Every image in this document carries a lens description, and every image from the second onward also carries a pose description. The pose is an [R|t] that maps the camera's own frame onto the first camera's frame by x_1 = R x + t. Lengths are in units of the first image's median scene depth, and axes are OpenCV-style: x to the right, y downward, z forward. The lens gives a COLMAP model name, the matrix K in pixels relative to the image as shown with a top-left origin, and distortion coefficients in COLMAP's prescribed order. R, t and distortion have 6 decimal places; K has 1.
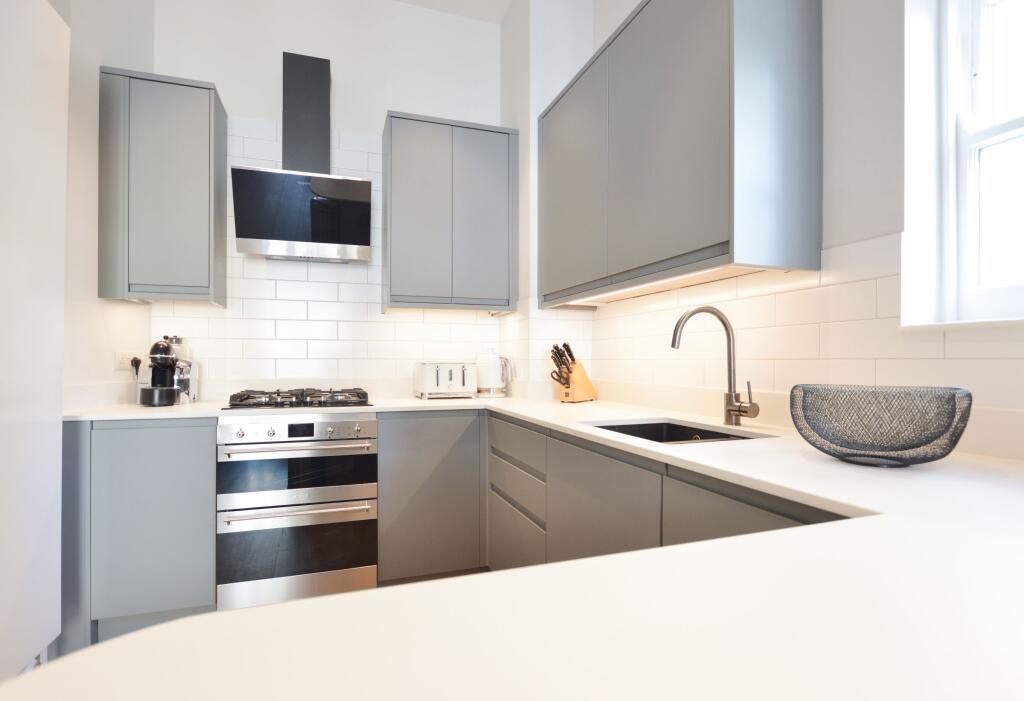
lens RADIAL K [[517.9, 0, 512.0], [0, 517.9, 350.5], [0, 0, 1]] dist [-0.000700, -0.000092]
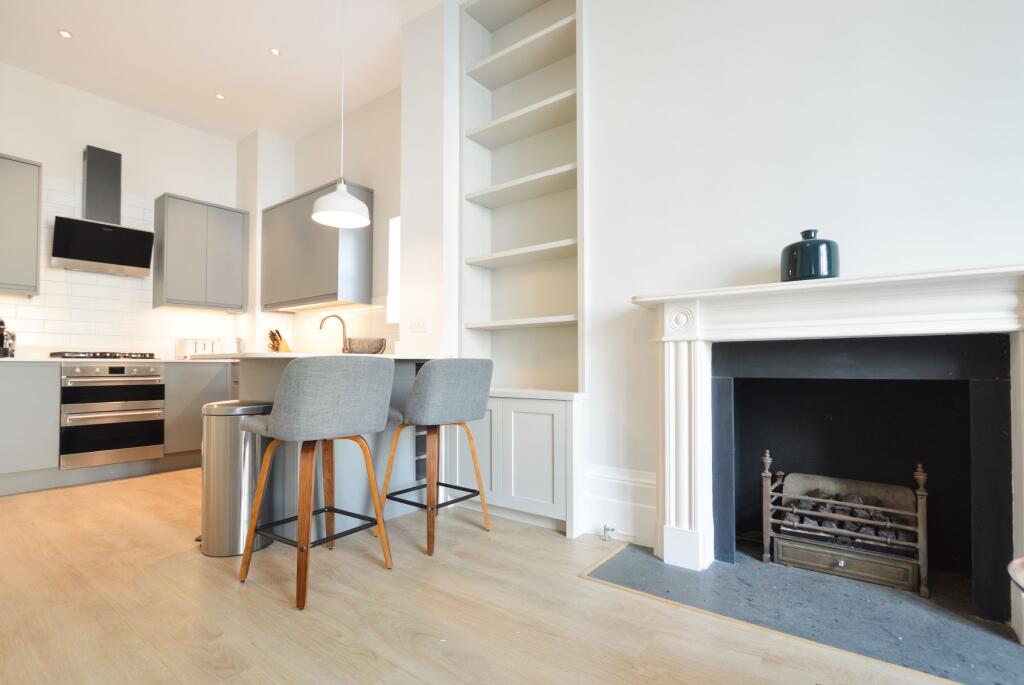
lens RADIAL K [[489.2, 0, 514.6], [0, 489.2, 355.5], [0, 0, 1]] dist [-0.002841, -0.000160]
pose [[0.850206, 0.010015, 0.526355, -0.104811], [-0.008605, 0.999950, -0.005127, 0.084926], [-0.526380, -0.000171, 0.850249, -1.053570]]
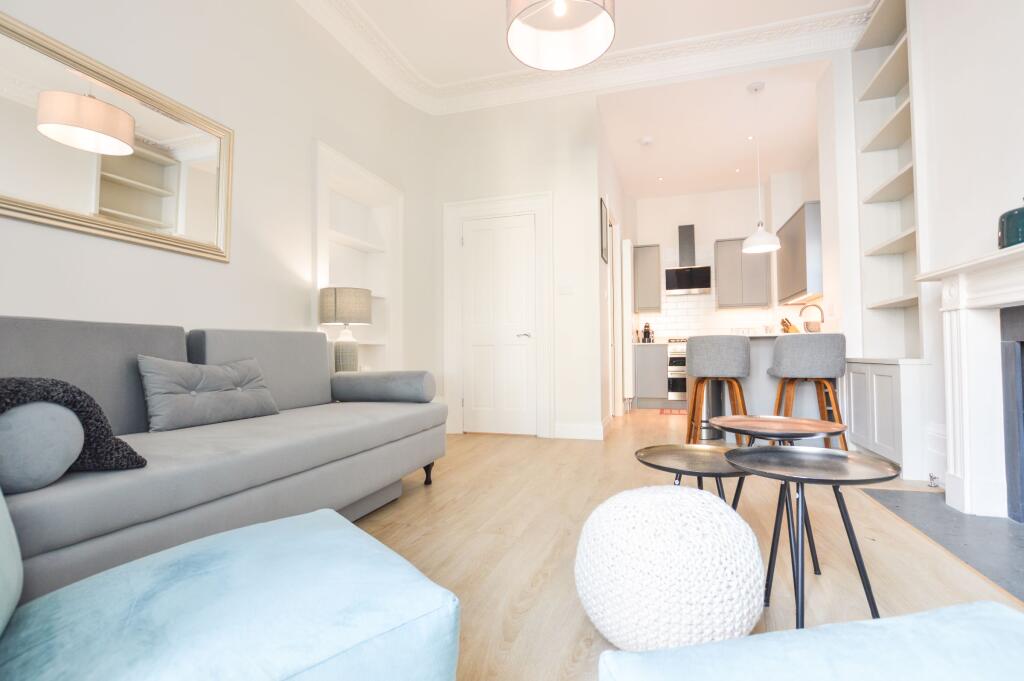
lens RADIAL K [[462.3, 0, 528.0], [0, 462.3, 340.5], [0, 0, 1]] dist [-0.002650, -0.000091]
pose [[0.795915, -0.026310, -0.604836, 0.481443], [0.021242, 0.999654, -0.015532, 0.110060], [0.605035, -0.000485, 0.796199, -1.719320]]
